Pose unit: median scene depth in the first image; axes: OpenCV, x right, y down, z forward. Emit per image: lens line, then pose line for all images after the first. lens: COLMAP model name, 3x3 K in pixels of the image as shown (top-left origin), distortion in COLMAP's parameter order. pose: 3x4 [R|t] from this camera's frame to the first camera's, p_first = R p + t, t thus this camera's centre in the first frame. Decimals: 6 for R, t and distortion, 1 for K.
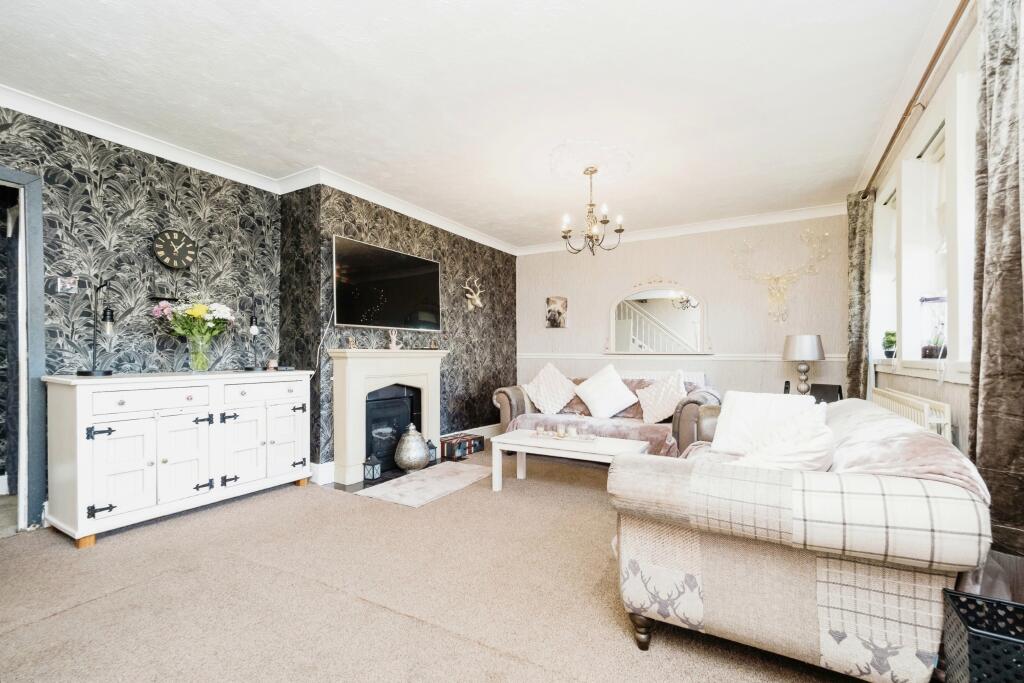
lens RADIAL K [[446.9, 0, 507.9], [0, 446.9, 355.4], [0, 0, 1]] dist [0.000888, -0.000955]
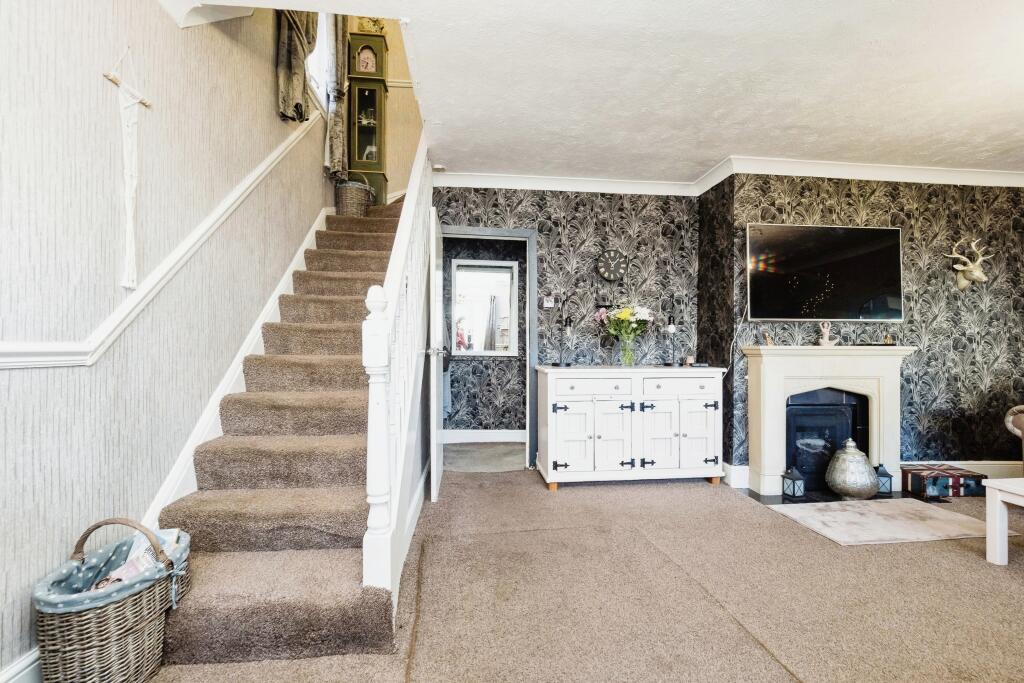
lens RADIAL K [[446.9, 0, 512.7], [0, 446.9, 349.1], [0, 0, 1]] dist [0.000888, -0.000955]
pose [[0.606240, -0.000730, -0.795281, 0.055180], [-0.003959, 0.999984, -0.003936, -0.001545], [0.795272, 0.005535, 0.606228, 0.042148]]
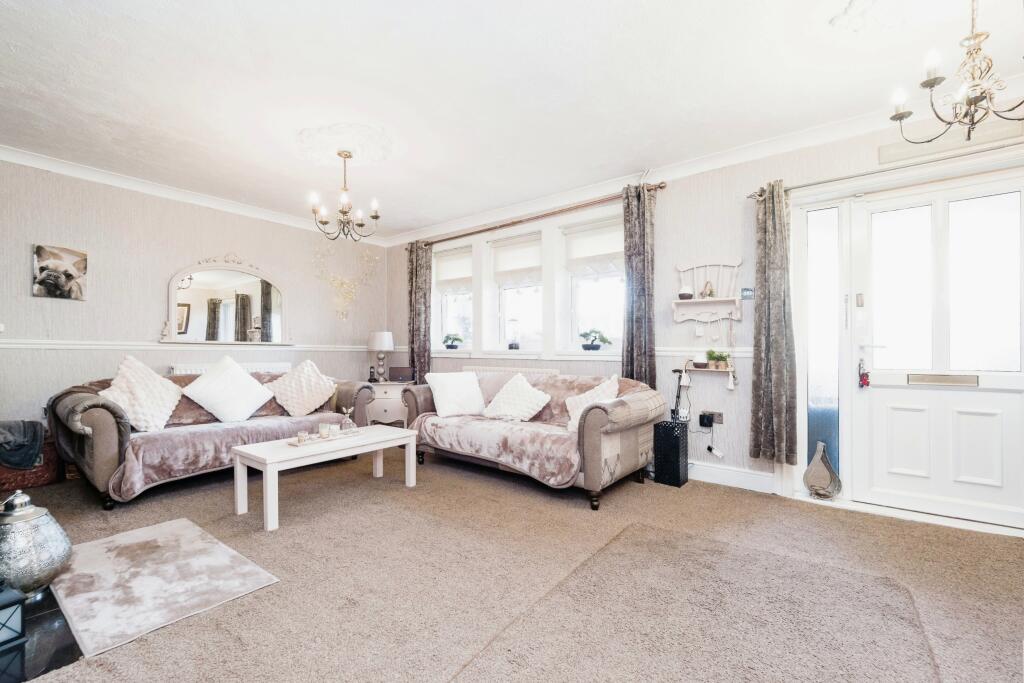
lens RADIAL K [[446.9, 0, 511.4], [0, 446.9, 345.6], [0, 0, 1]] dist [0.000888, -0.000955]
pose [[0.115970, 0.008868, 0.993213, -0.644442], [-0.008718, 0.999931, -0.007910, 0.003512], [-0.993214, -0.007741, 0.116039, 0.475208]]
